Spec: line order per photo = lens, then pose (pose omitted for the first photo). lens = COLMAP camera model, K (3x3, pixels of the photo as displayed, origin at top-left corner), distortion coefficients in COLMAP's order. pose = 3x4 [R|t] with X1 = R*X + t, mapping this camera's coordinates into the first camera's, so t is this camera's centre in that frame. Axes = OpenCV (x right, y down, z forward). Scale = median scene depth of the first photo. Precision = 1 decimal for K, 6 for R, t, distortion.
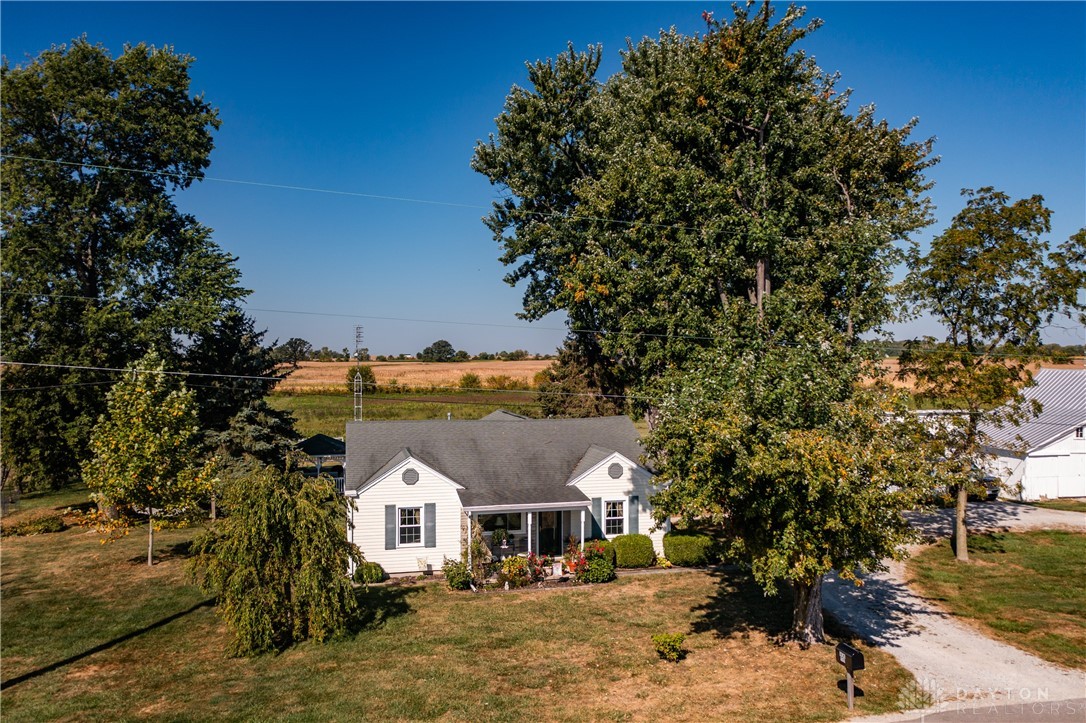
lens RADIAL K [[887.6, 0, 543.0], [0, 887.6, 361.5], [0, 0, 1]] dist [-0.005211, 0.006388]
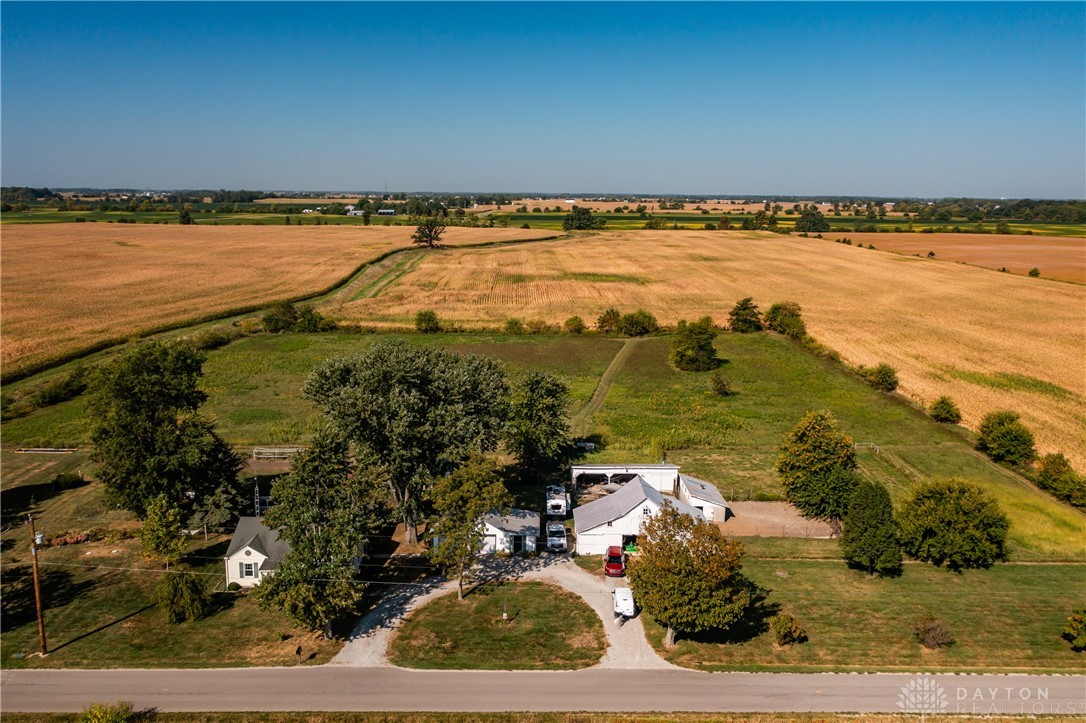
lens RADIAL K [[887.6, 0, 543.0], [0, 887.6, 361.5], [0, 0, 1]] dist [-0.005211, 0.006388]
pose [[0.983440, 0.050210, -0.174140, 1.176231], [-0.019906, 0.984969, 0.171578, -0.926903], [0.180138, -0.165271, 0.969658, -1.362967]]
